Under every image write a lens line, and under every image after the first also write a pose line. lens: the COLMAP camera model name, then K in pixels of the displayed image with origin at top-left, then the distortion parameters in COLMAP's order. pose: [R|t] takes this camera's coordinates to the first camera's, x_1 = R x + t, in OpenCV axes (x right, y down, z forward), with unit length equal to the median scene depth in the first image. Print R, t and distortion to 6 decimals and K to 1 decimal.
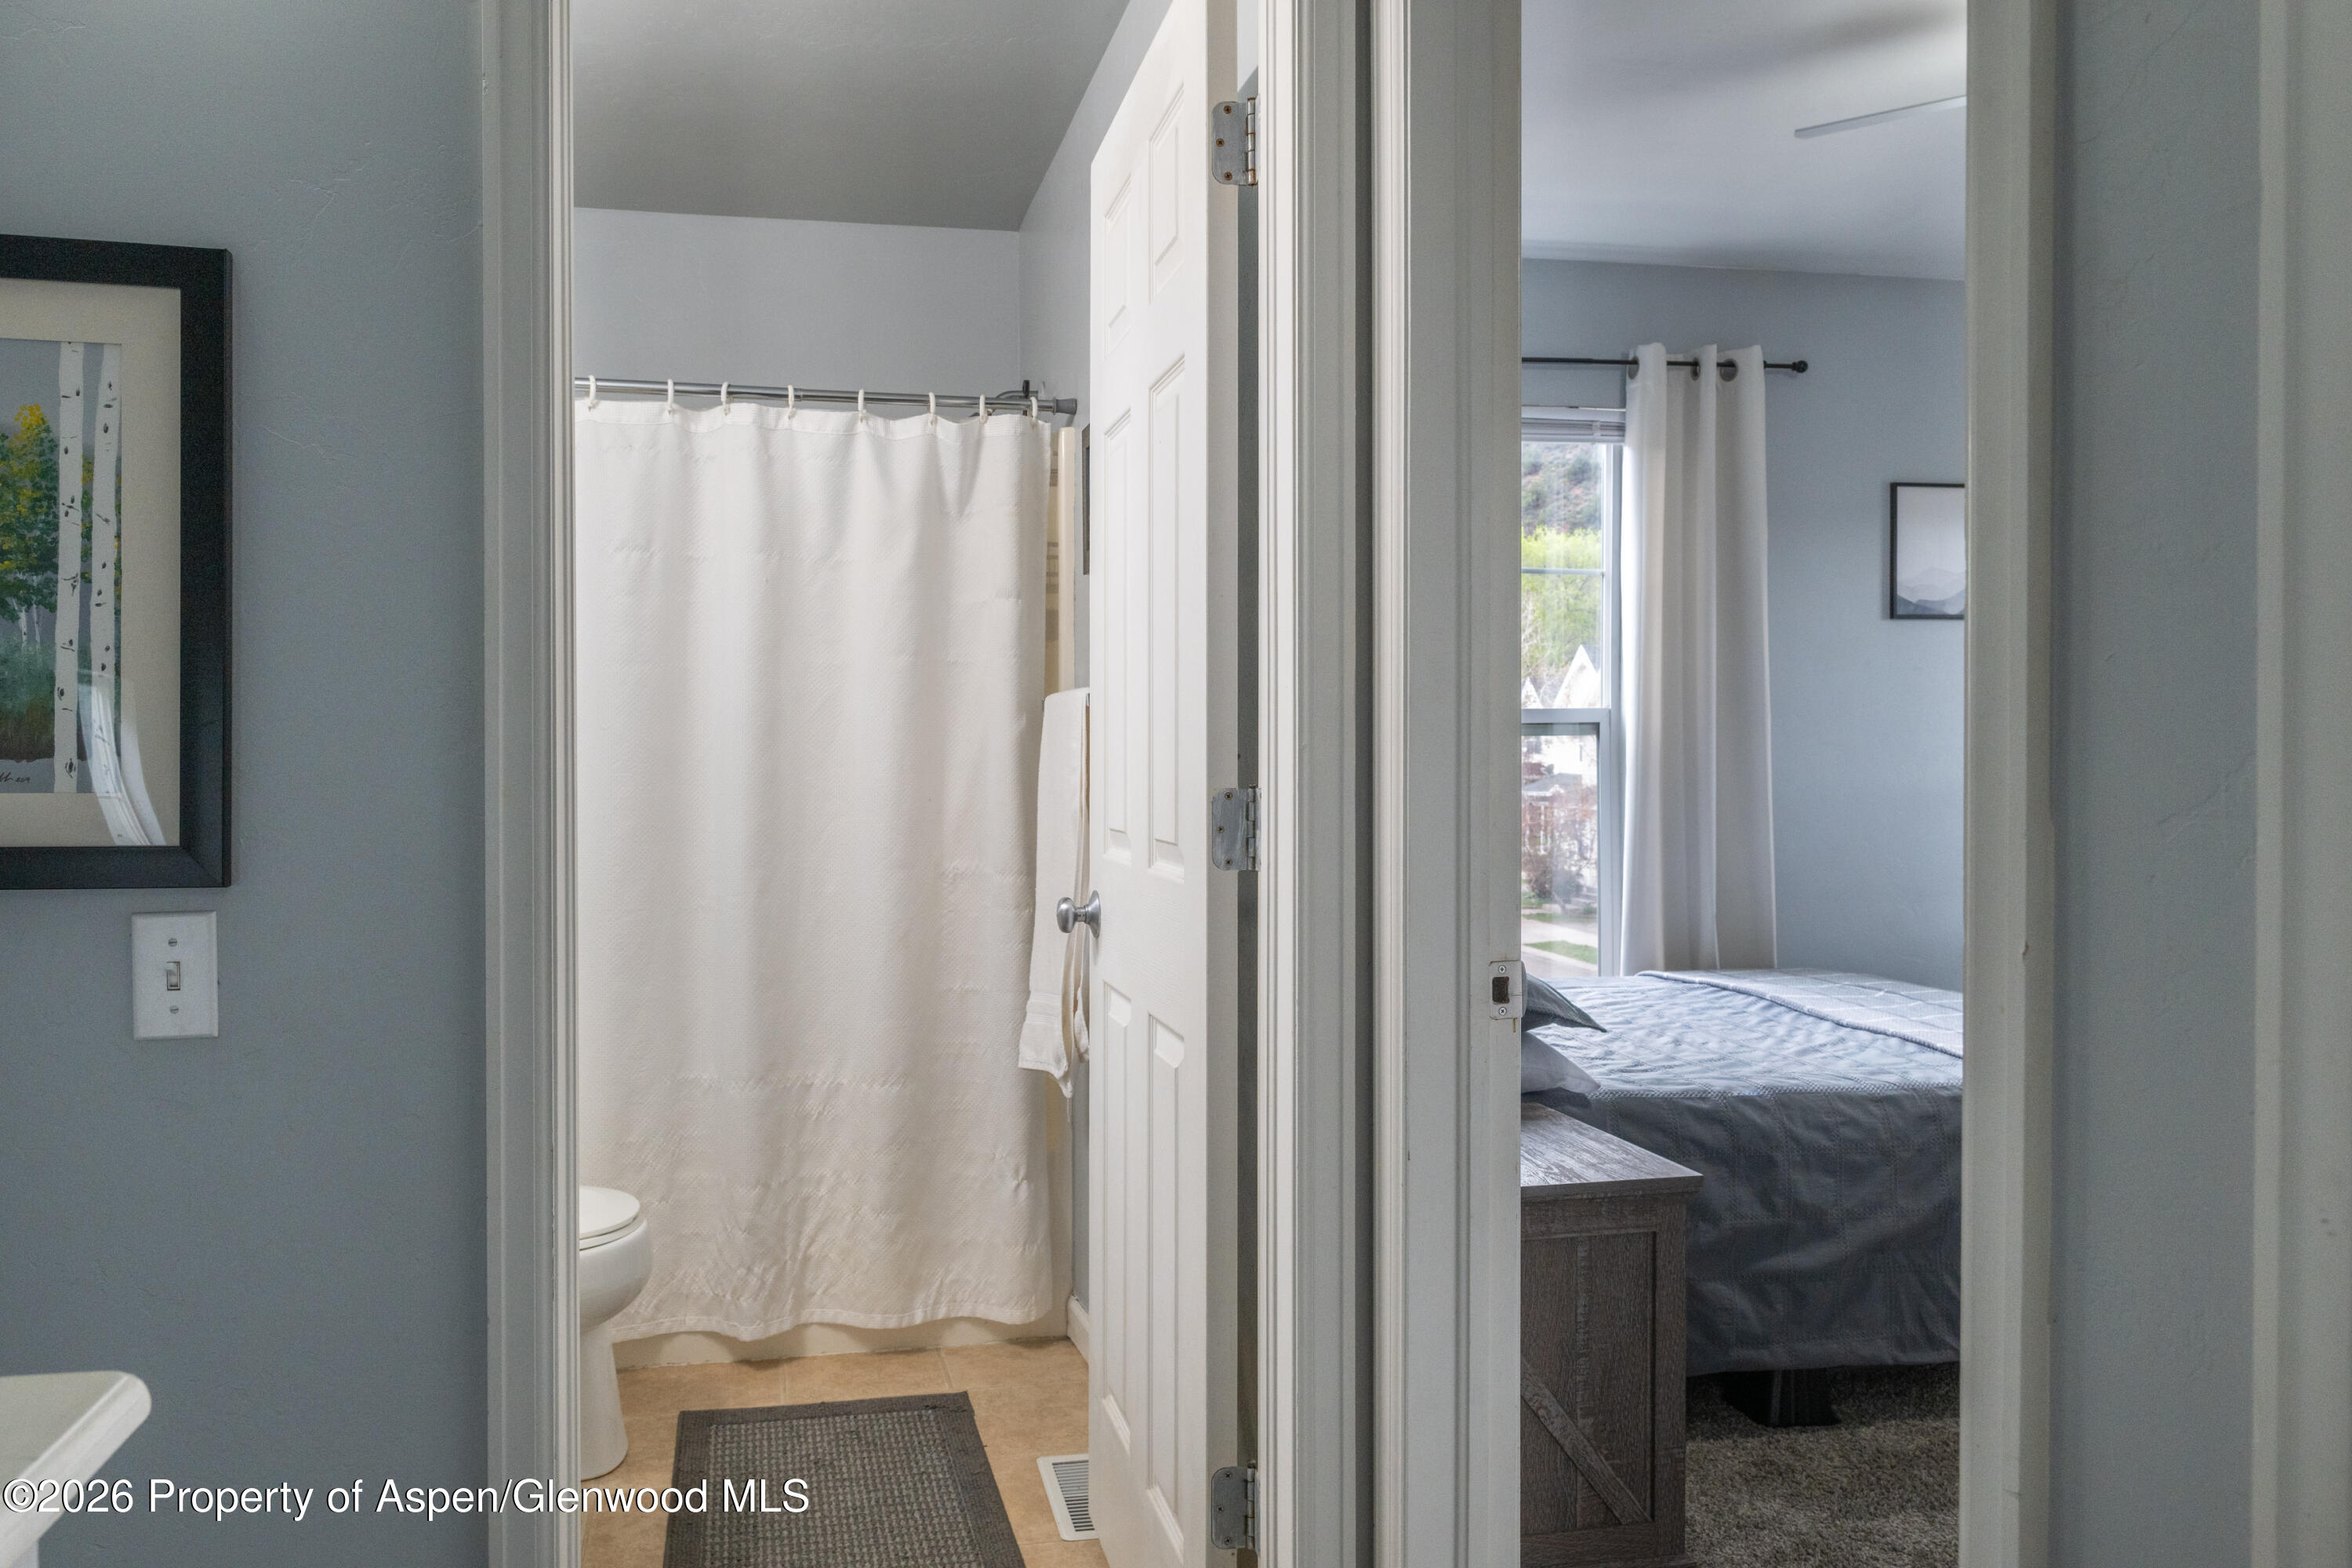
lens RADIAL K [[1637.6, 0, 1110.1], [0, 1637.6, 775.6], [0, 0, 1]] dist [0.005846, -0.009435]
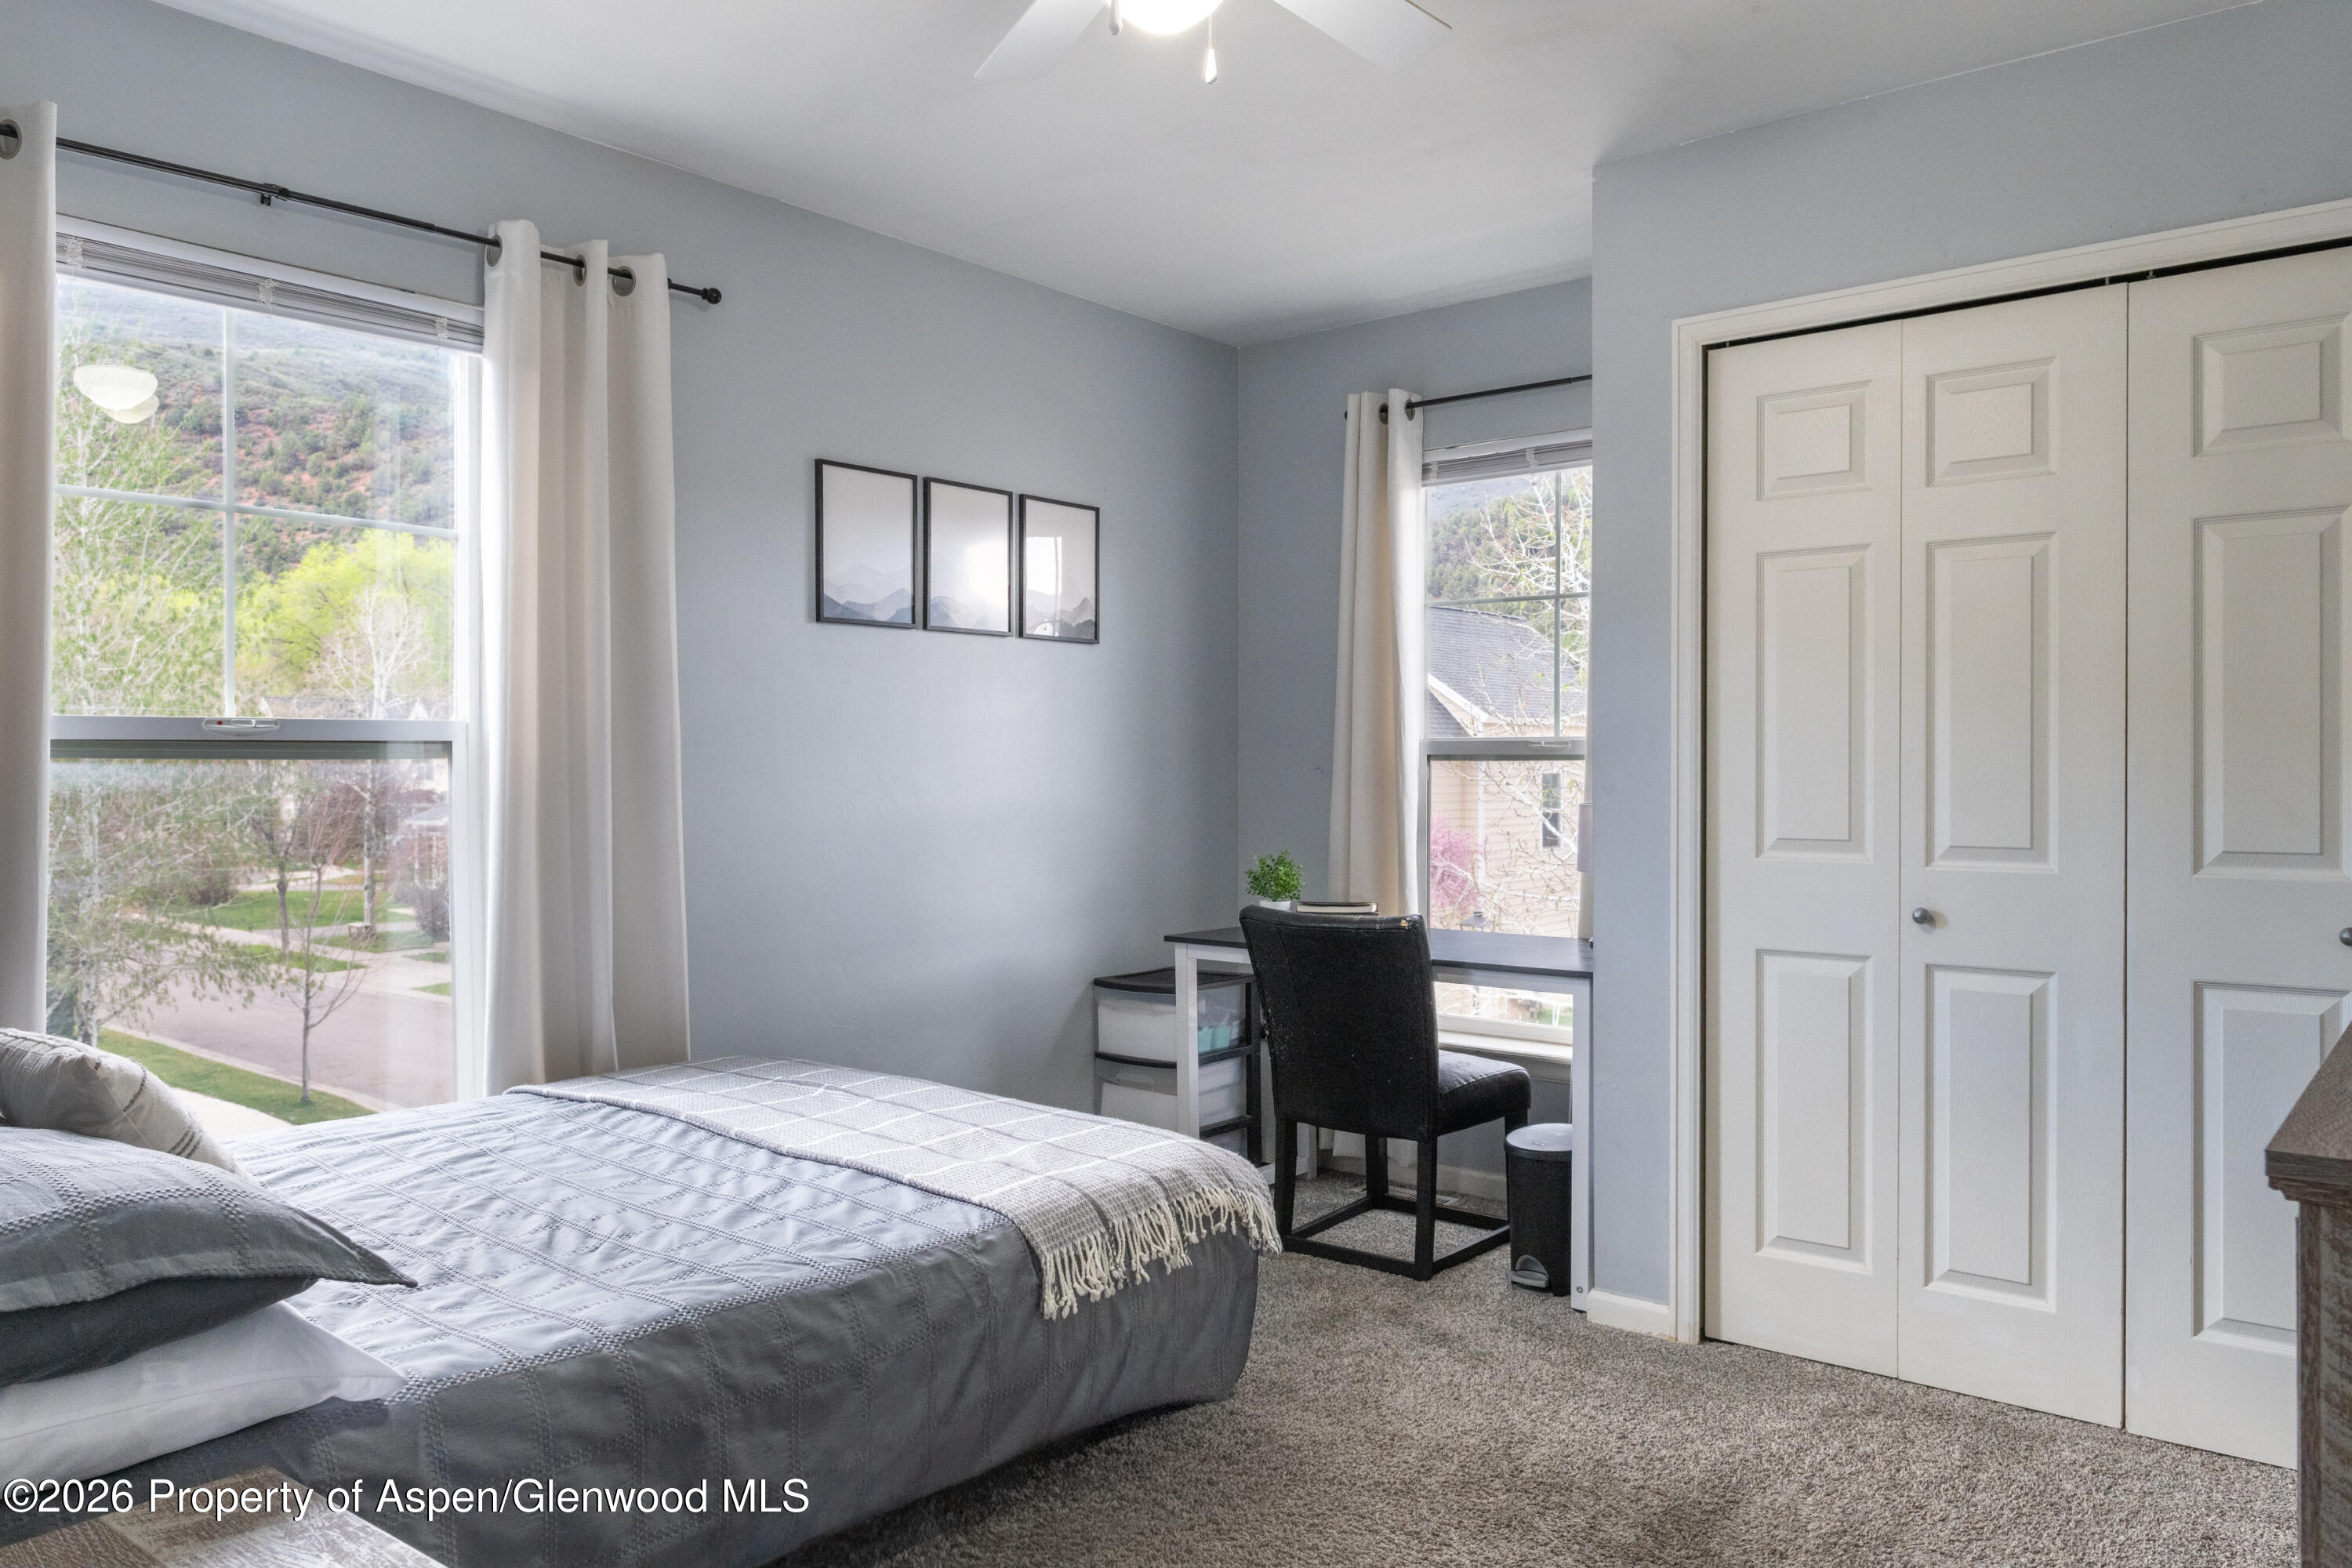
lens RADIAL K [[1637.6, 0, 1139.0], [0, 1637.6, 791.5], [0, 0, 1]] dist [0.005846, -0.009435]
pose [[0.788678, -0.005764, 0.614779, 0.106605], [0.009165, 0.999955, -0.002382, -0.006655], [-0.614738, 0.007513, 0.788696, 0.279822]]
